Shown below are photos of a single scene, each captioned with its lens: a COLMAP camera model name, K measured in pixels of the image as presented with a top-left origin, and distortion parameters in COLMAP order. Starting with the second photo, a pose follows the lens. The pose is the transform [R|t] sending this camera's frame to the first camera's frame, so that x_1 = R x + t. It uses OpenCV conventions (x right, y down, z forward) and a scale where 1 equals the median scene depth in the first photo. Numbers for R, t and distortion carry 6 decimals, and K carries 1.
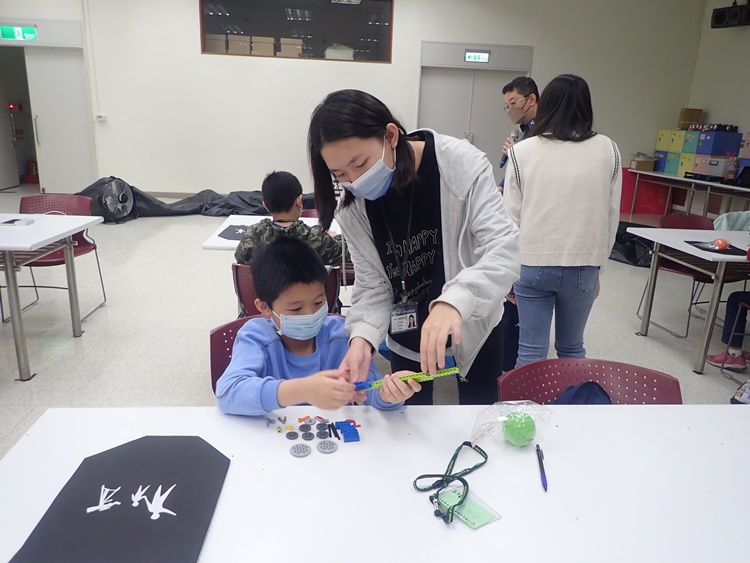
lens RADIAL K [[559.5, 0, 371.6], [0, 559.5, 281.1], [0, 0, 1]] dist [0.002334, 0.002370]
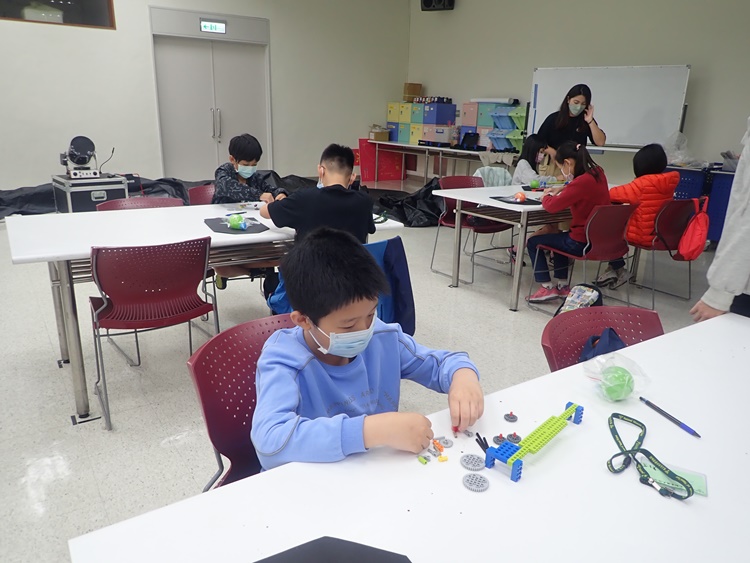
lens RADIAL K [[559.5, 0, 371.6], [0, 559.5, 281.1], [0, 0, 1]] dist [0.002334, 0.002370]
pose [[0.879148, -0.157029, 0.449934, -0.073448], [0.140861, 0.987591, 0.069438, -0.006754], [-0.455255, 0.002332, 0.890358, 0.044321]]
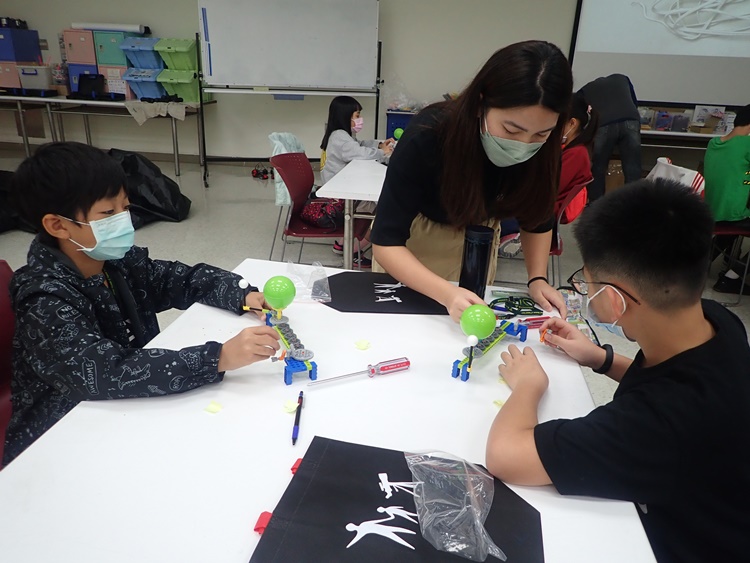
lens RADIAL K [[559.5, 0, 371.6], [0, 559.5, 281.1], [0, 0, 1]] dist [0.002334, 0.002370]
pose [[0.245376, -0.392375, 0.886472, -0.063392], [0.239810, 0.910576, 0.336665, -0.093969], [-0.939298, 0.129975, 0.317529, 0.346893]]
